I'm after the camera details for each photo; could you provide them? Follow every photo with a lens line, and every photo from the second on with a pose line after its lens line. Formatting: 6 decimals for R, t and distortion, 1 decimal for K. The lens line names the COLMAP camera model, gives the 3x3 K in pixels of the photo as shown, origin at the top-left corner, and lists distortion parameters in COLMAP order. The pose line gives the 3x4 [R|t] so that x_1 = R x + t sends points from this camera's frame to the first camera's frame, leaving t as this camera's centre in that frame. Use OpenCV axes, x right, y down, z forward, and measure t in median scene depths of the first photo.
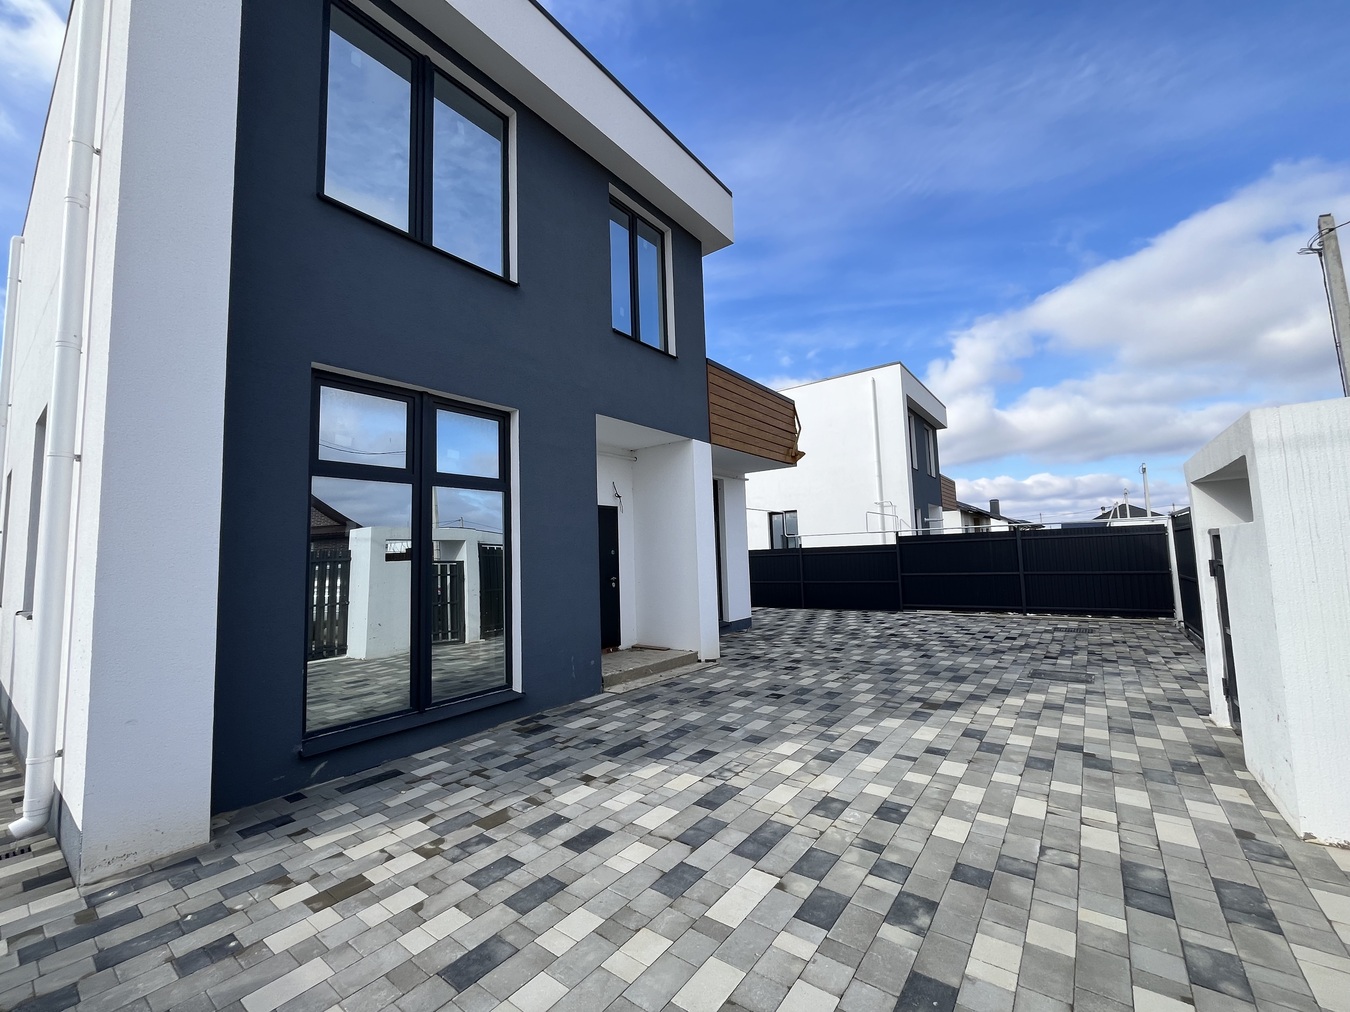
lens RADIAL K [[544.4, 0, 674.9], [0, 544.4, 512.5], [0, 0, 1]] dist [-0.001859, -0.000582]
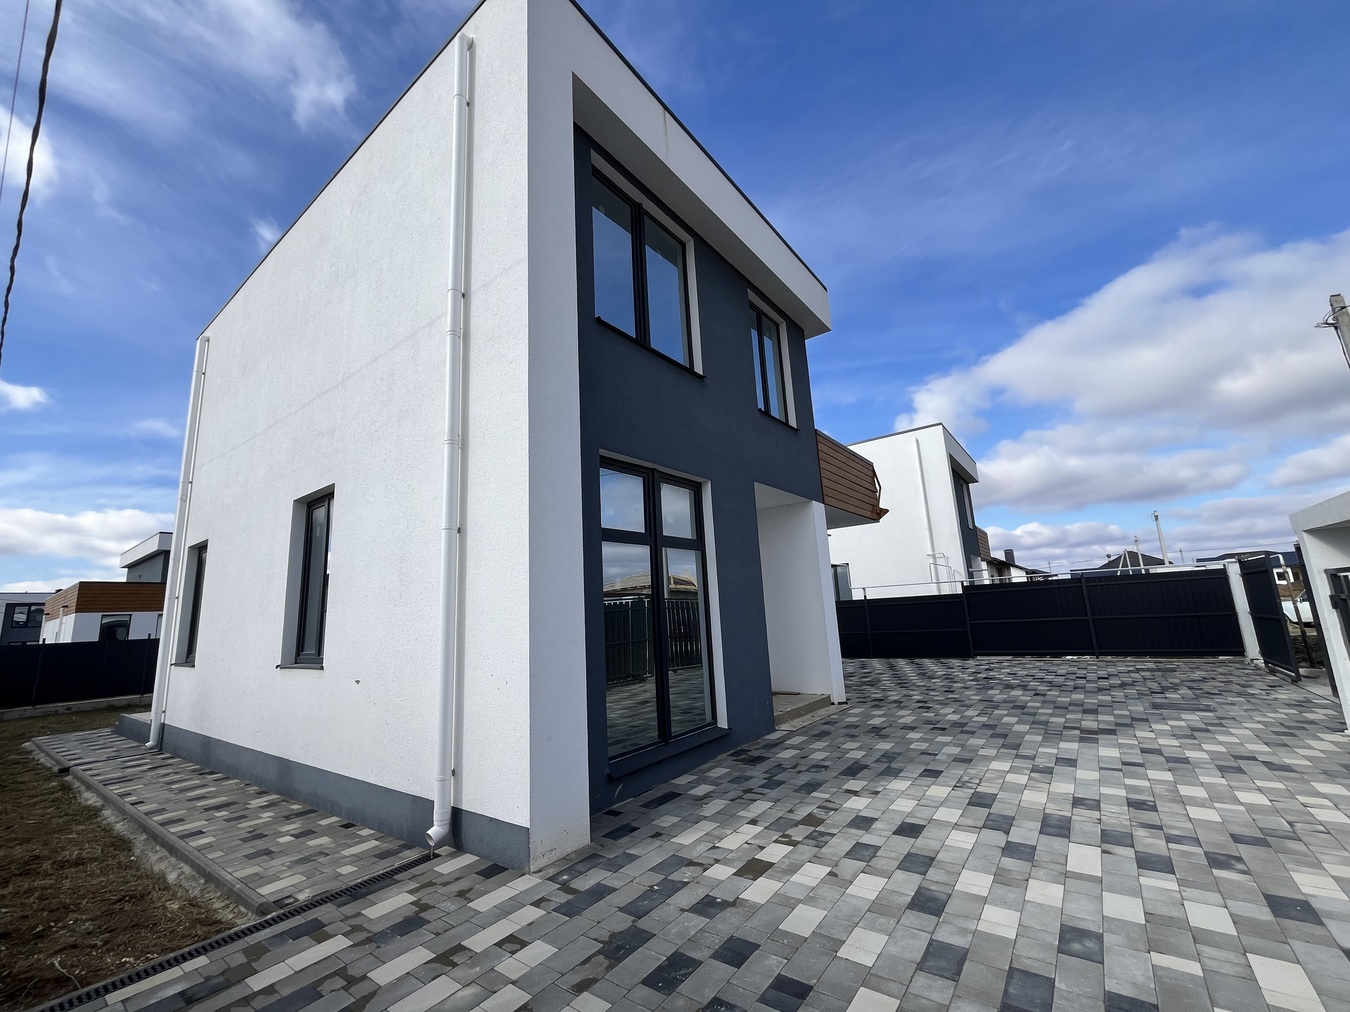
lens RADIAL K [[547.6, 0, 675.2], [0, 547.6, 530.0], [0, 0, 1]] dist [-0.000894, -0.000232]
pose [[0.999783, -0.019519, 0.007271, -0.462428], [0.019983, 0.997314, -0.070469, -0.003505], [-0.005876, 0.070599, 0.997487, -0.194818]]
